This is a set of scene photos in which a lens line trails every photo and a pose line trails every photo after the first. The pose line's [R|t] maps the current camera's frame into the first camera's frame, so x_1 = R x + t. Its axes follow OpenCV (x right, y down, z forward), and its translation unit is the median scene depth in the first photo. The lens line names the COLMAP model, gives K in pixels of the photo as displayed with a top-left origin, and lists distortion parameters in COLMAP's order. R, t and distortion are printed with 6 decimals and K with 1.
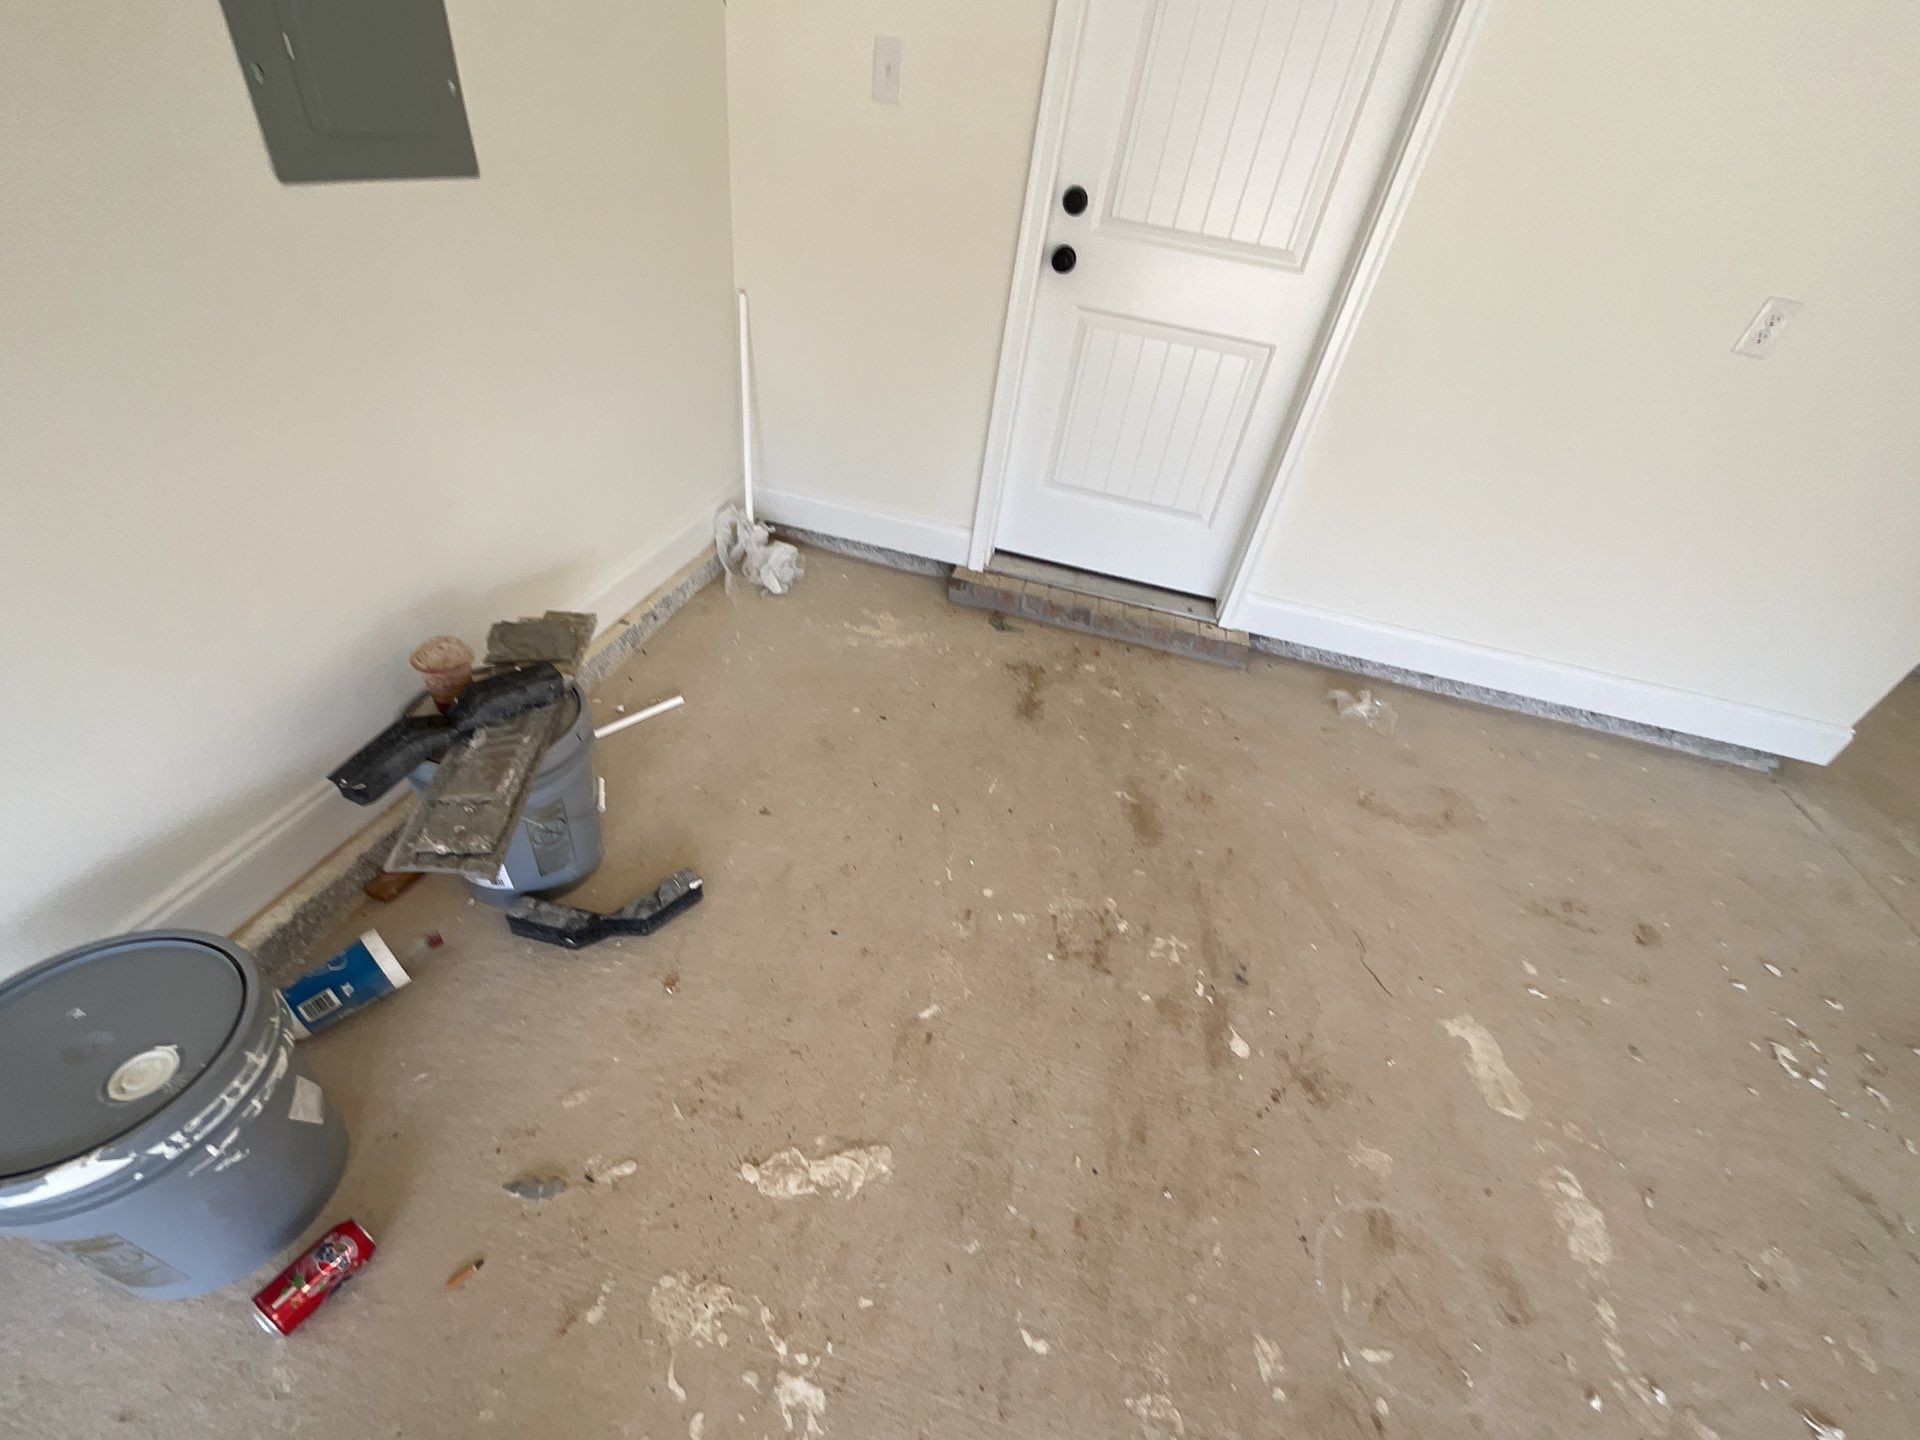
lens RADIAL K [[786.6, 0, 960.0], [0, 786.6, 720.0], [0, 0, 1]] dist [0.001671, 0.001418]
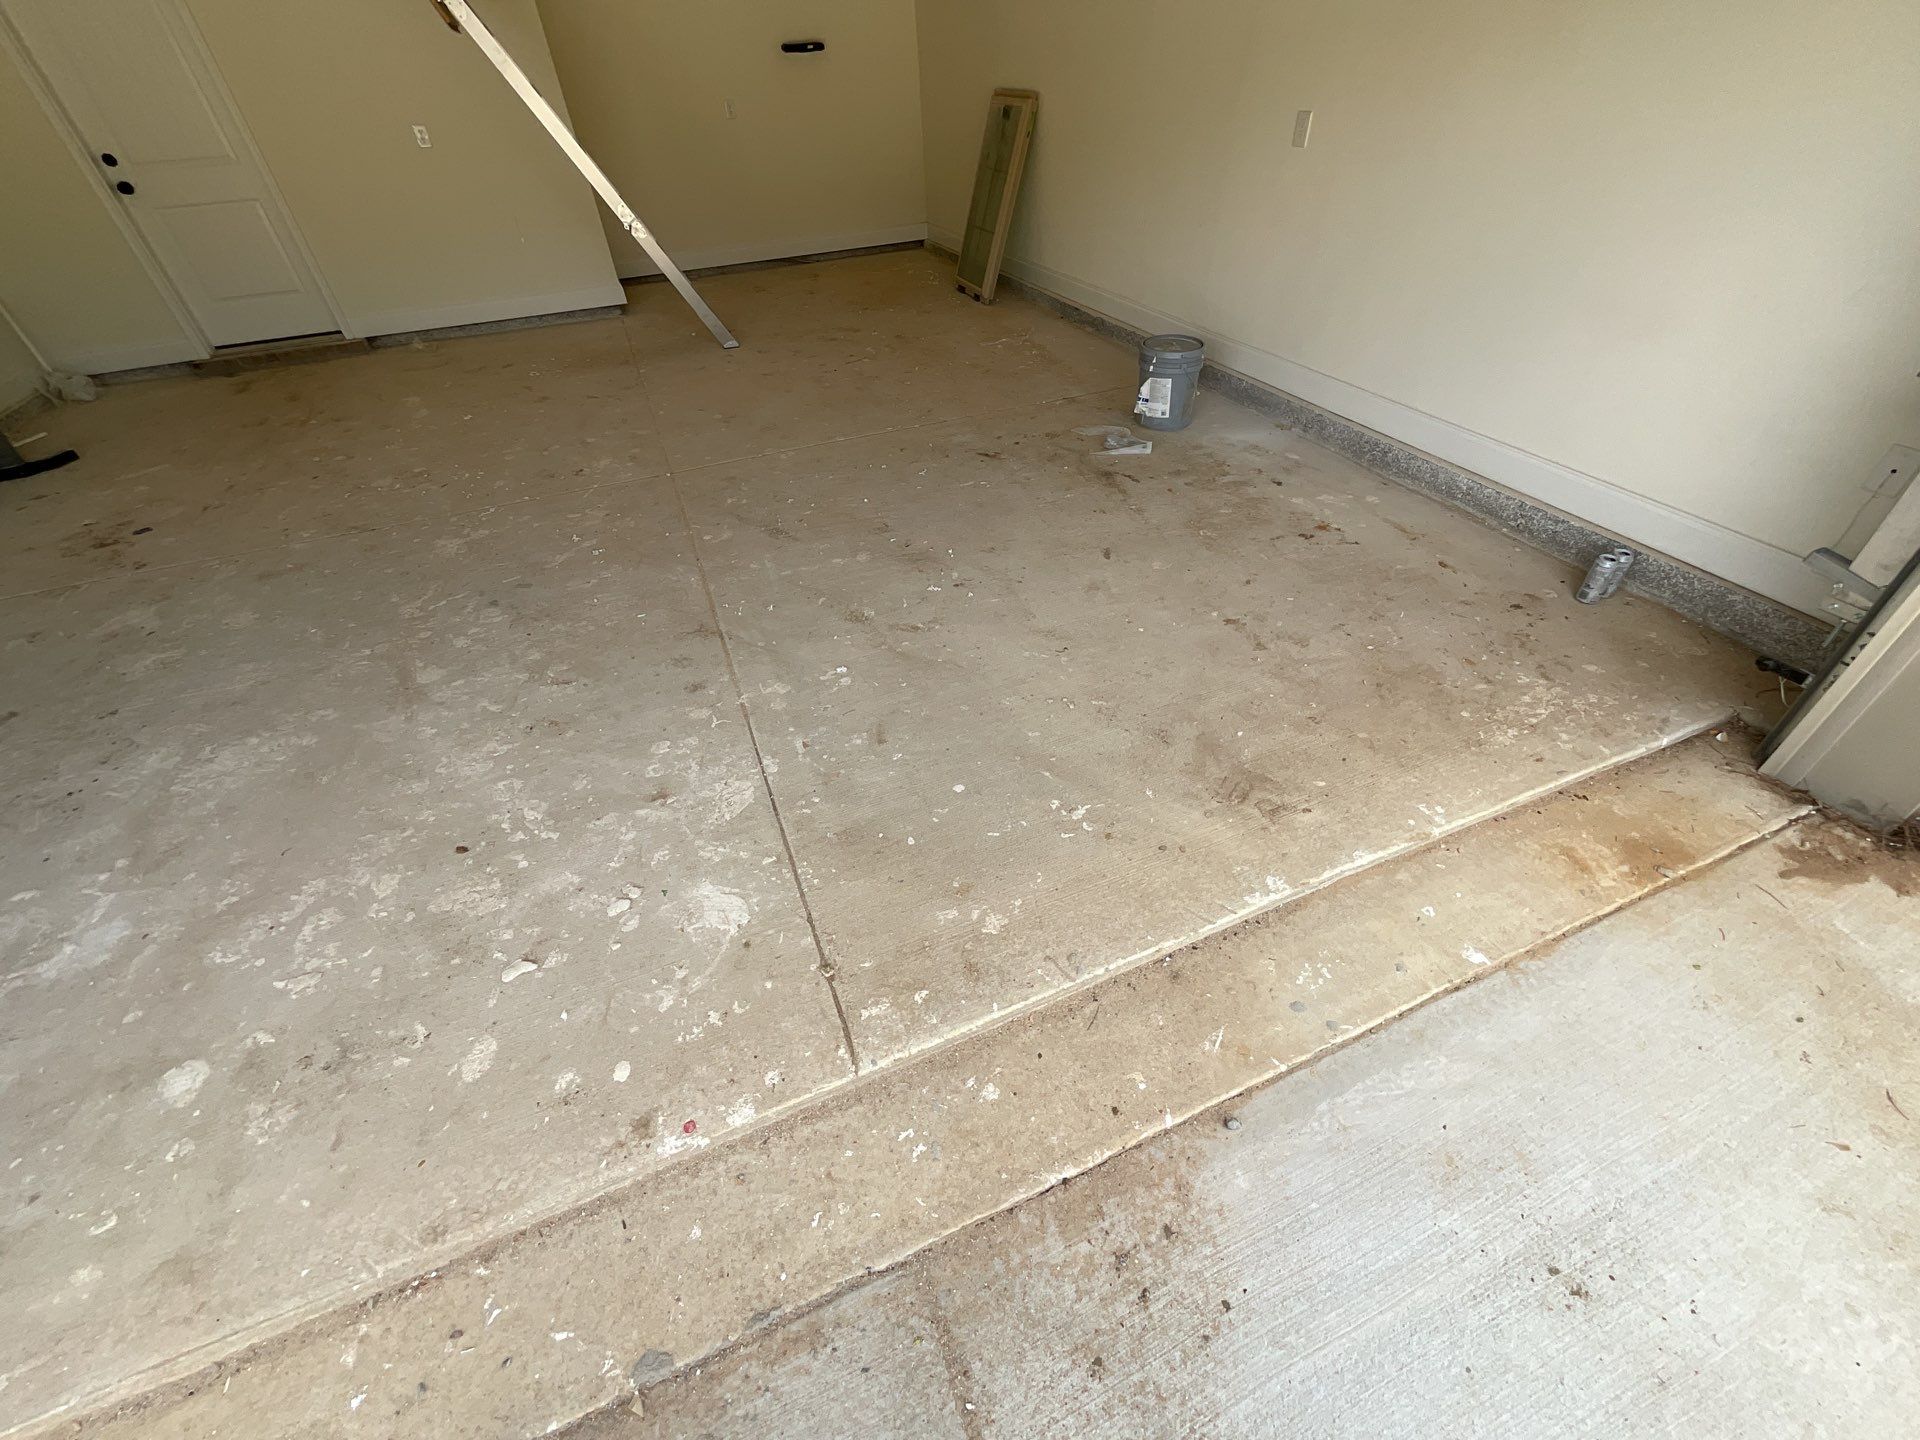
lens RADIAL K [[786.6, 0, 960.0], [0, 786.6, 720.0], [0, 0, 1]] dist [0.001671, 0.001418]
pose [[0.802589, -0.503641, 0.319683, 0.483674], [0.476762, 0.863657, 0.163691, 1.264984], [-0.358538, 0.021036, 0.933278, -1.626581]]
